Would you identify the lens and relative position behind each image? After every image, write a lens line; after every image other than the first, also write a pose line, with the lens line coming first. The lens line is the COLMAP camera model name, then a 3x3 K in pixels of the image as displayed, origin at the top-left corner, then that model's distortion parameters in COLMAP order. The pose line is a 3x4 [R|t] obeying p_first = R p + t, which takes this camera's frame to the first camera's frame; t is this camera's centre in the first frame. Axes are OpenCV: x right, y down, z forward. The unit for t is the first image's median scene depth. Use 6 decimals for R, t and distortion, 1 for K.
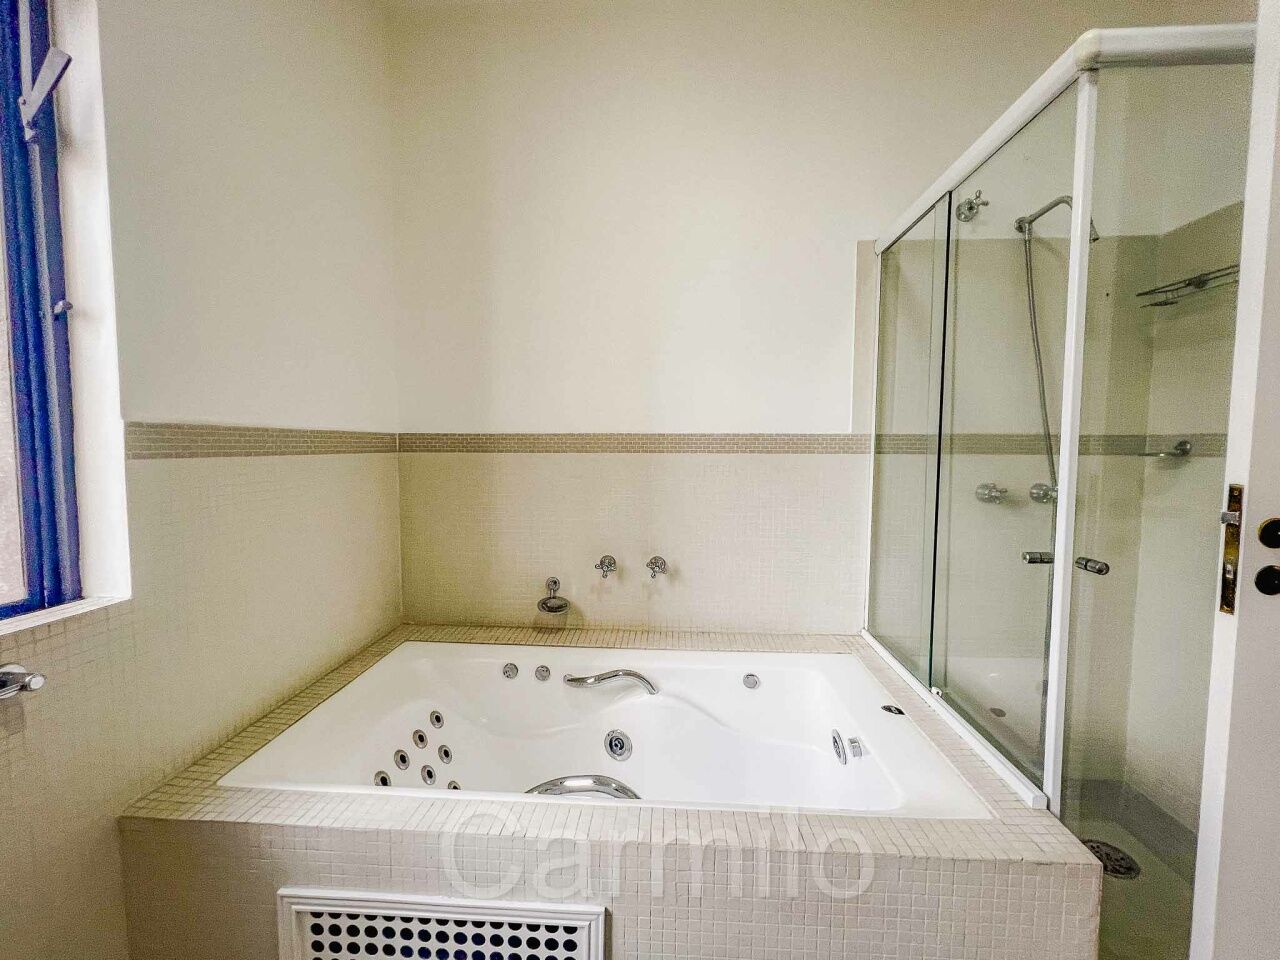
lens RADIAL K [[546.6, 0, 640.0], [0, 546.6, 480.0], [0, 0, 1]] dist [0.003435, 0.000954]
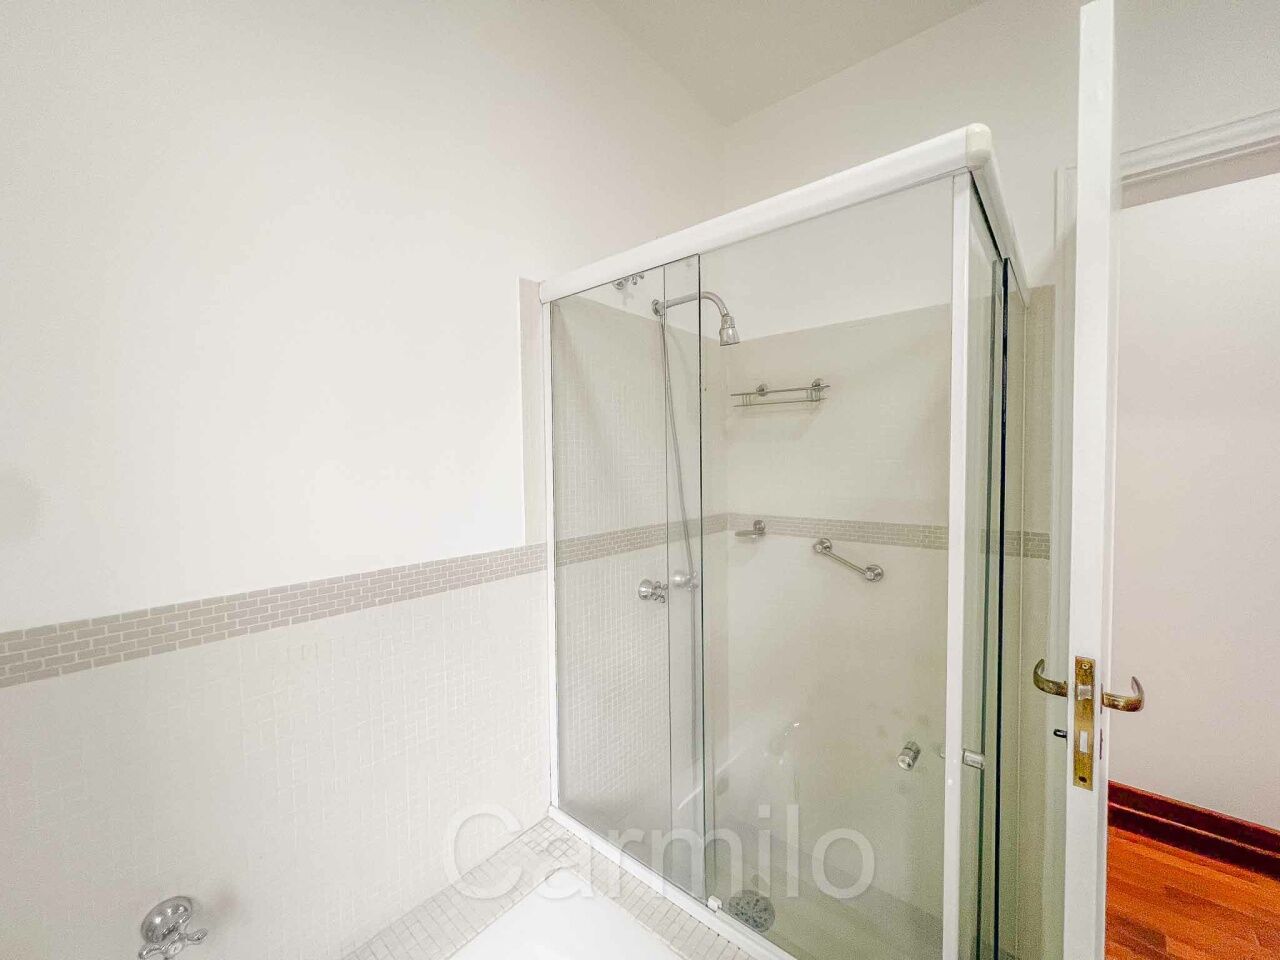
lens RADIAL K [[513.3, 0, 640.0], [0, 513.3, 480.0], [0, 0, 1]] dist [0.000129, 0.000240]
pose [[0.603495, -0.043986, 0.796153, -0.052290], [0.066294, 0.997788, 0.004875, -0.168128], [-0.794606, 0.049838, 0.605076, 0.487102]]
